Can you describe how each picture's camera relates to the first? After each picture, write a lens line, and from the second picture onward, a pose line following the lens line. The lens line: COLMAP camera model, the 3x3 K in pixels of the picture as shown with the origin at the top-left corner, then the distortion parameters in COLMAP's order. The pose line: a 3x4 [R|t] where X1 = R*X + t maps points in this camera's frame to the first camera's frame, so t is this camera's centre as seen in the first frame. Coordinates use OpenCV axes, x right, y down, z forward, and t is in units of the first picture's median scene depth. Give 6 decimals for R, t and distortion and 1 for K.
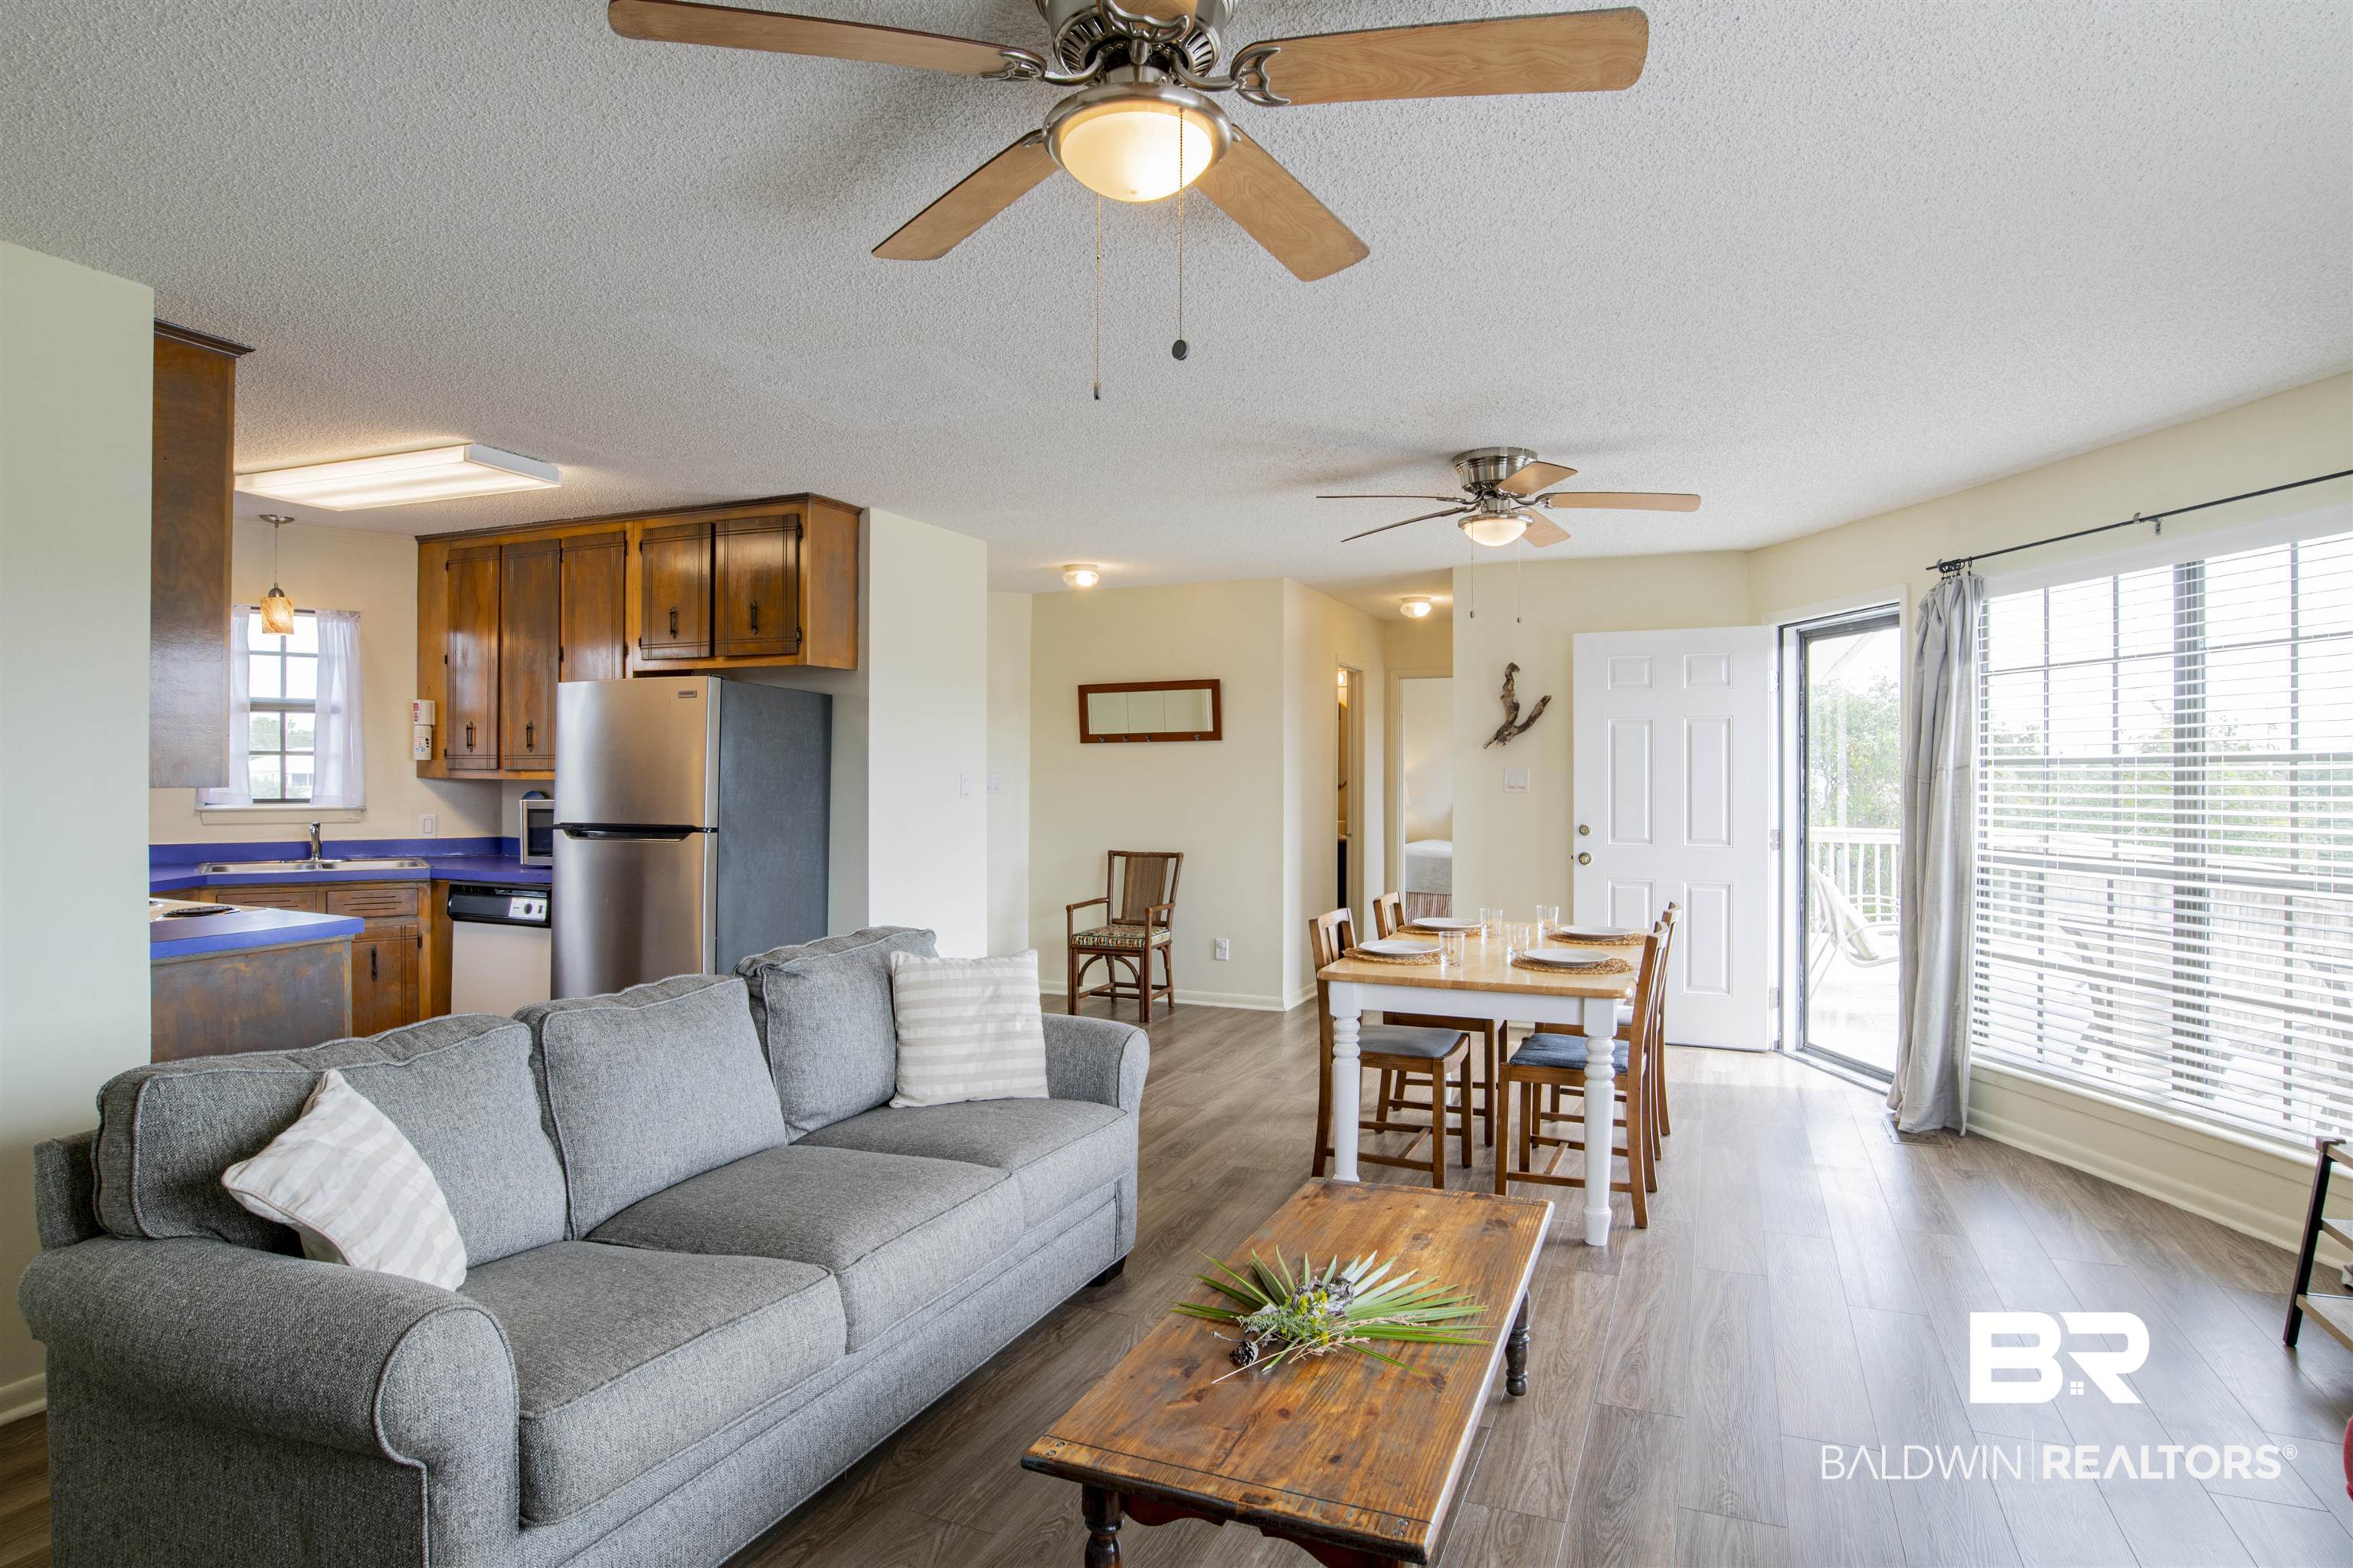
lens RADIAL K [[1279.0, 0, 1194.0], [0, 1279.0, 779.6], [0, 0, 1]] dist [-0.062244, 0.029175]
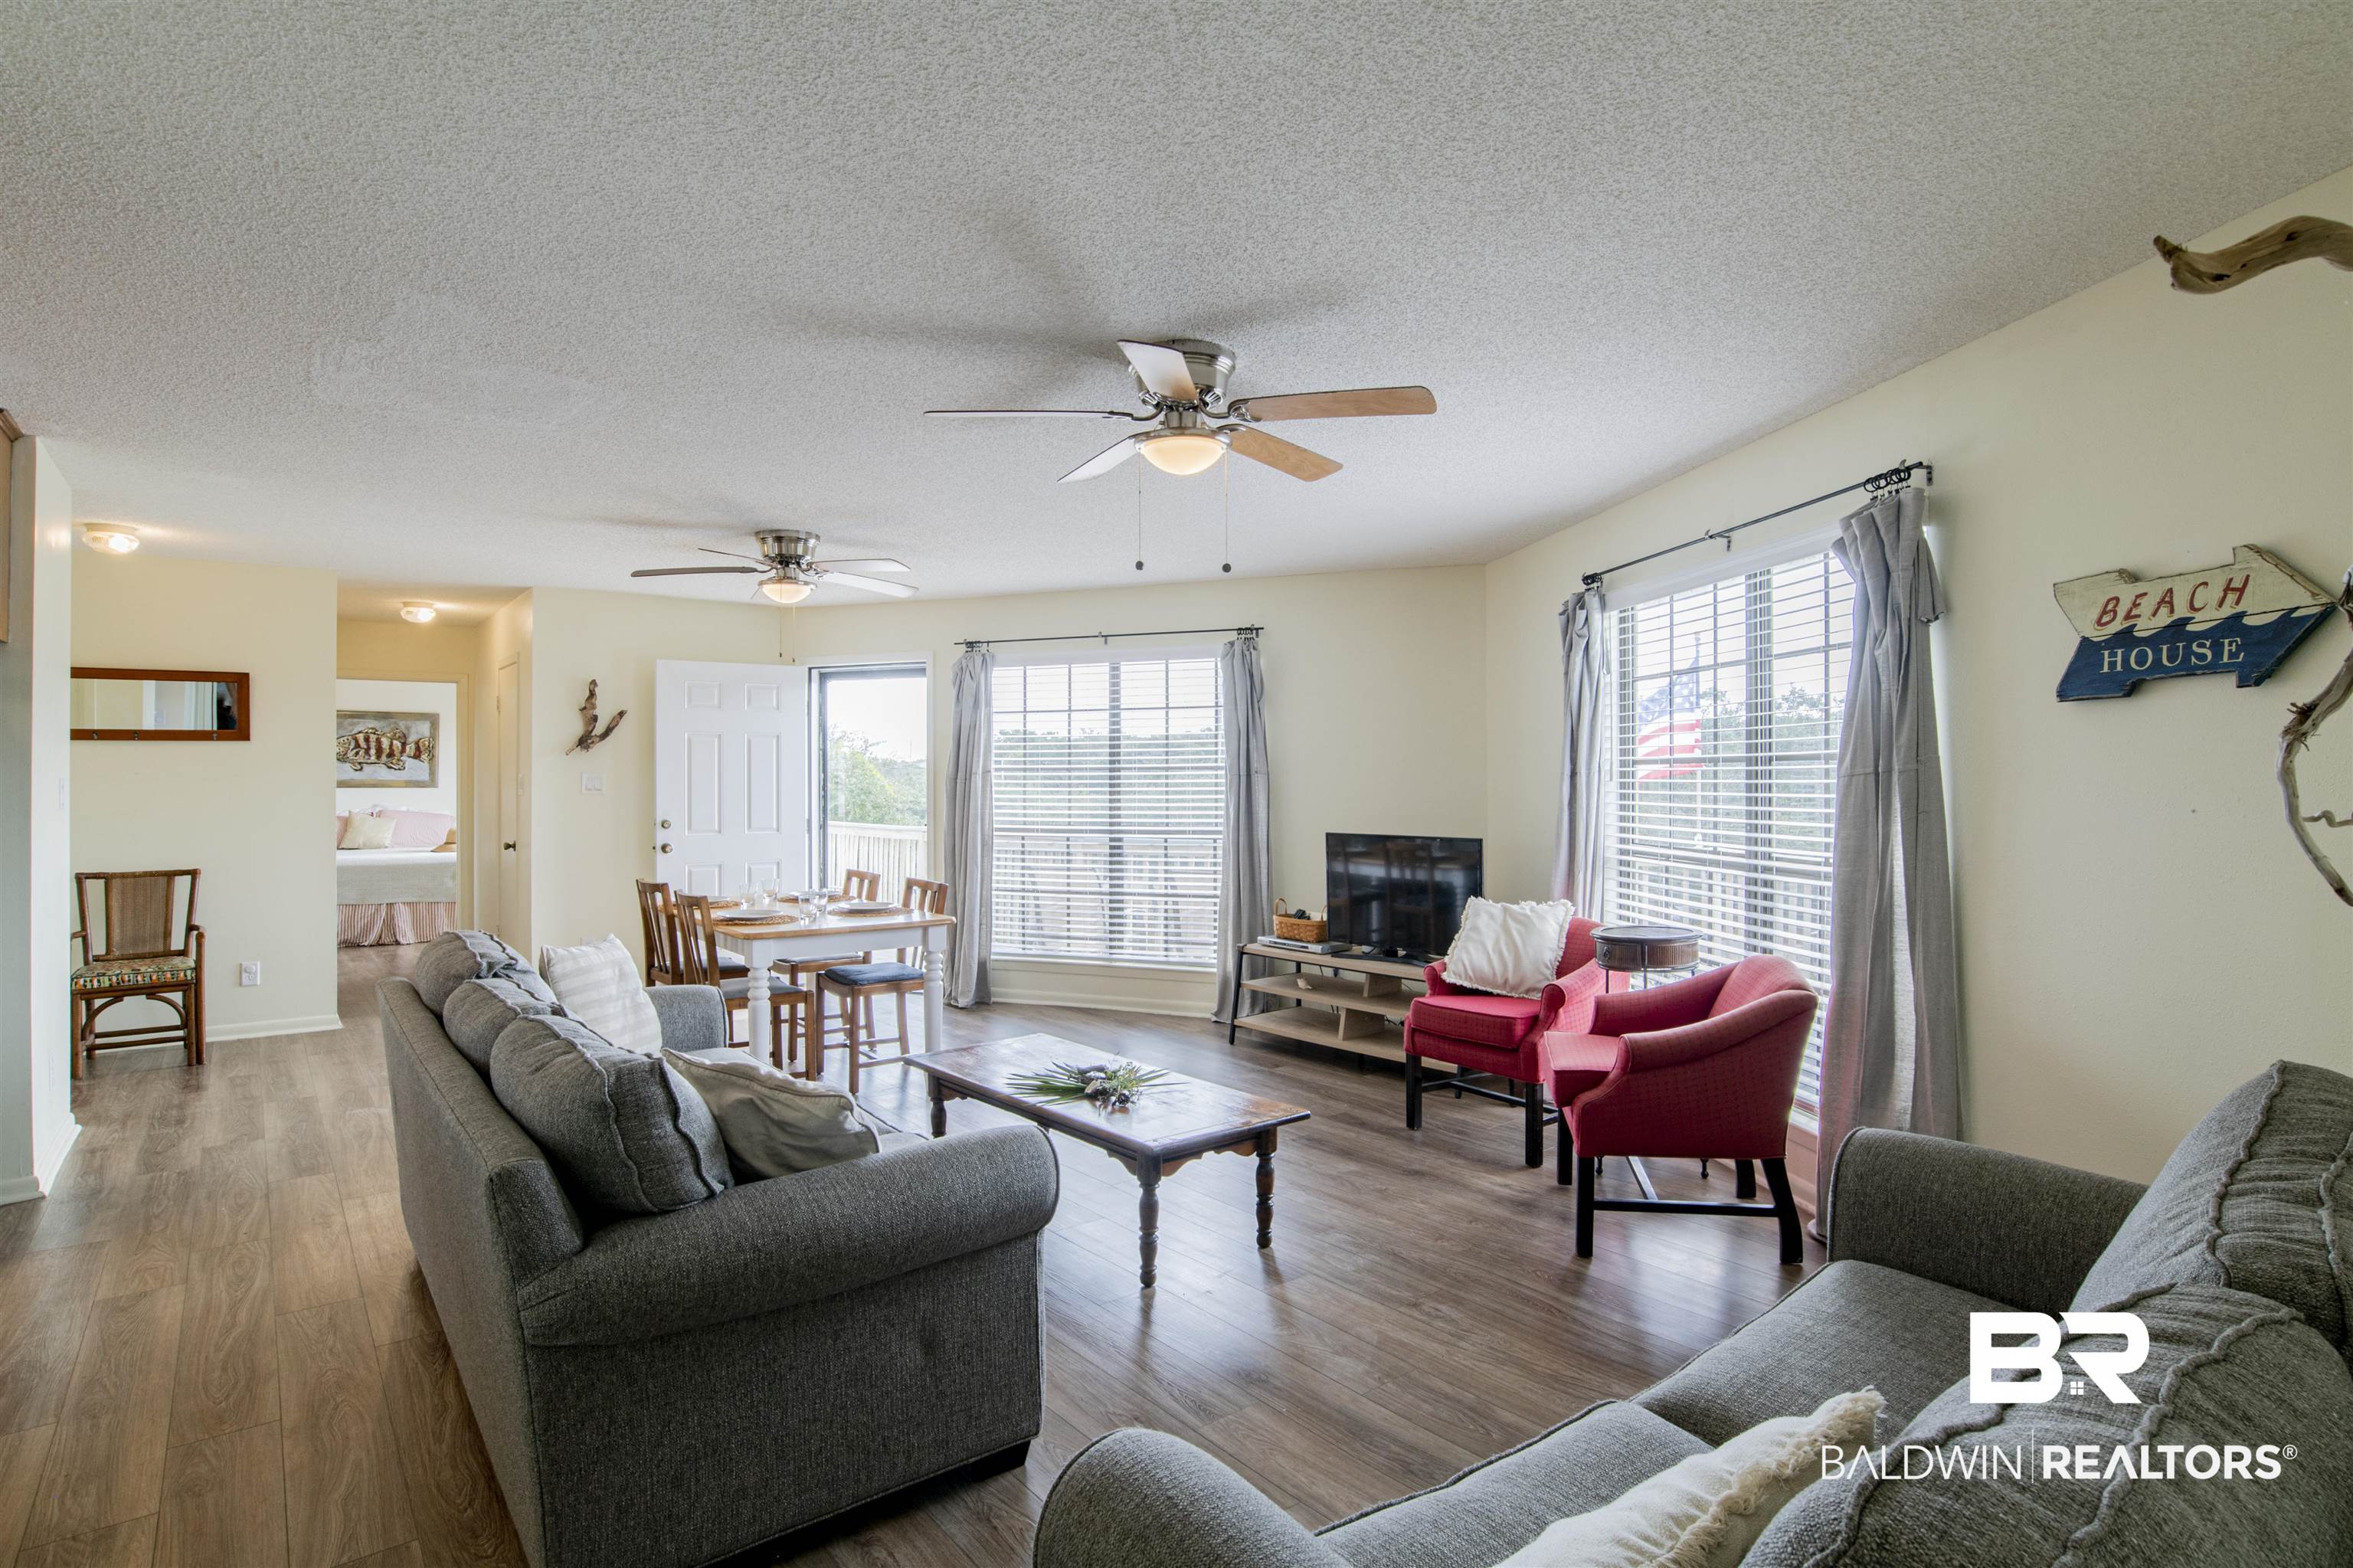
lens RADIAL K [[1209.8, 0, 1186.8], [0, 1209.8, 775.0], [0, 0, 1]] dist [-0.069693, 0.028346]
pose [[0.478960, 0.000600, 0.877837, -0.503138], [0.005912, 0.999975, -0.003909, 0.000336], [-0.877817, 0.007062, 0.478944, 0.036643]]
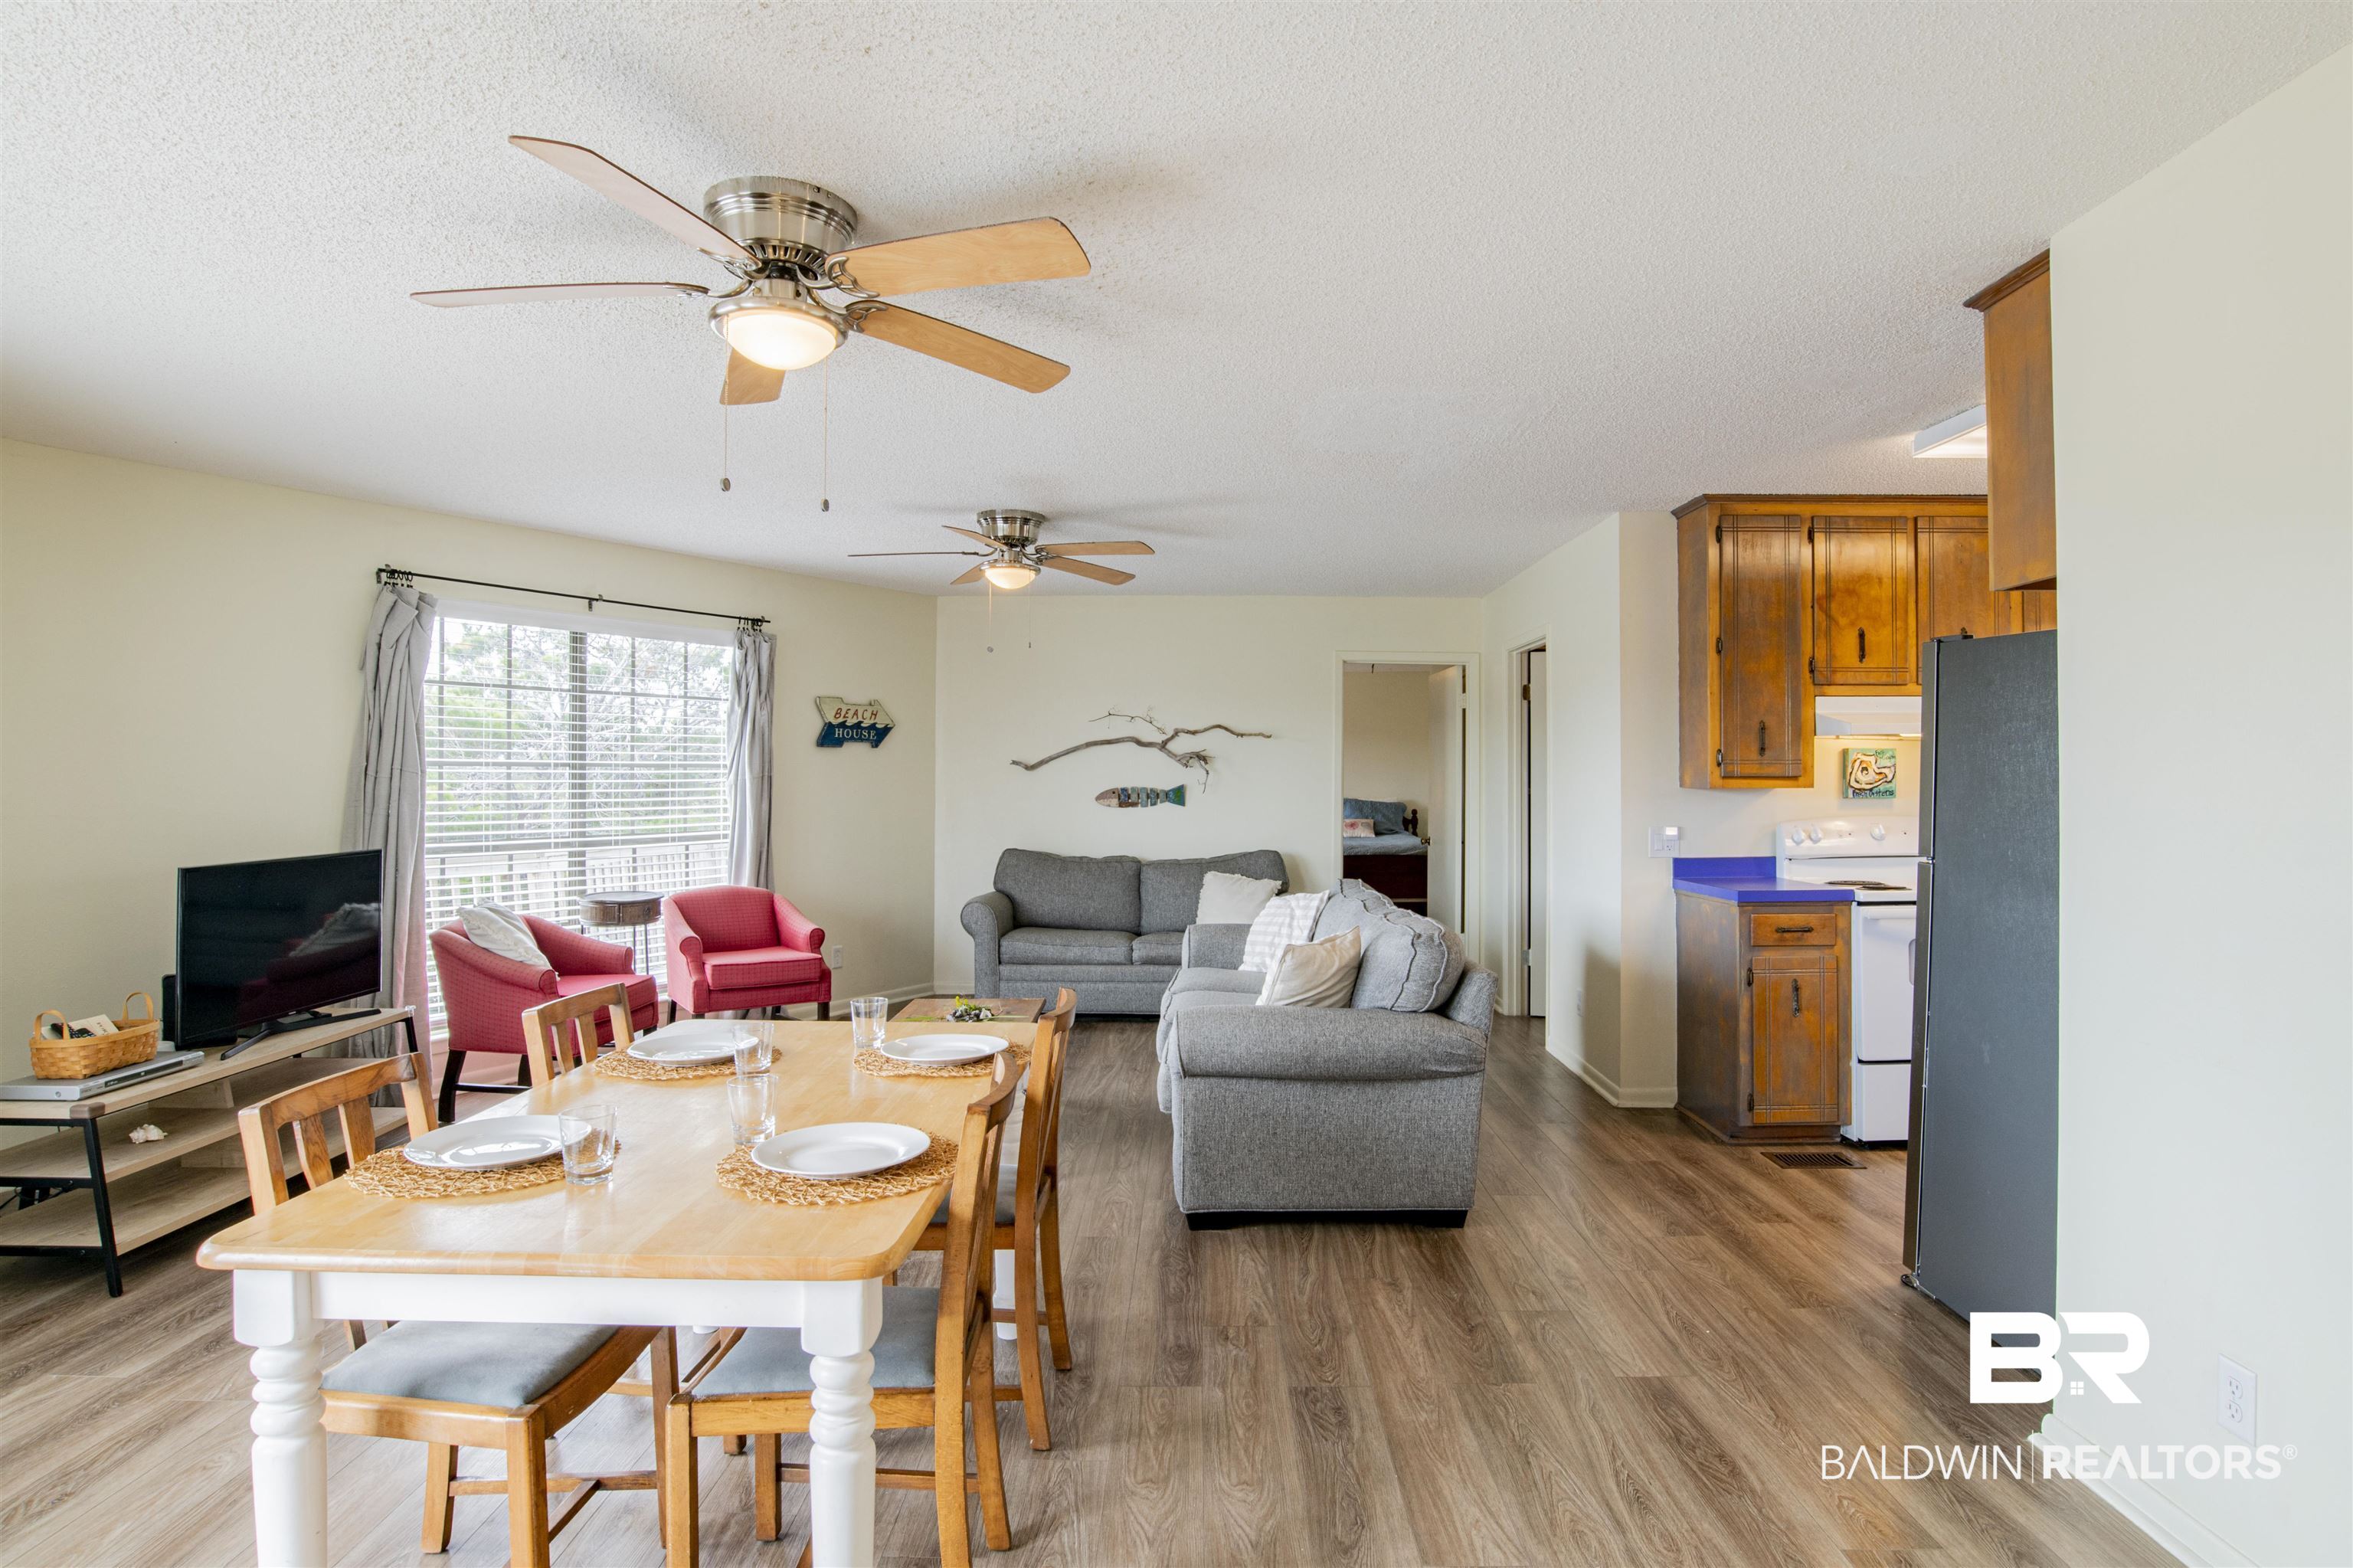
lens RADIAL K [[1246.5, 0, 1203.9], [0, 1246.5, 781.3], [0, 0, 1]] dist [-0.064277, 0.033165]
pose [[-0.922461, -0.001648, -0.386086, 0.211358], [-0.004771, 0.999963, 0.007131, -0.006319], [0.386060, 0.008421, -0.922435, 1.213280]]
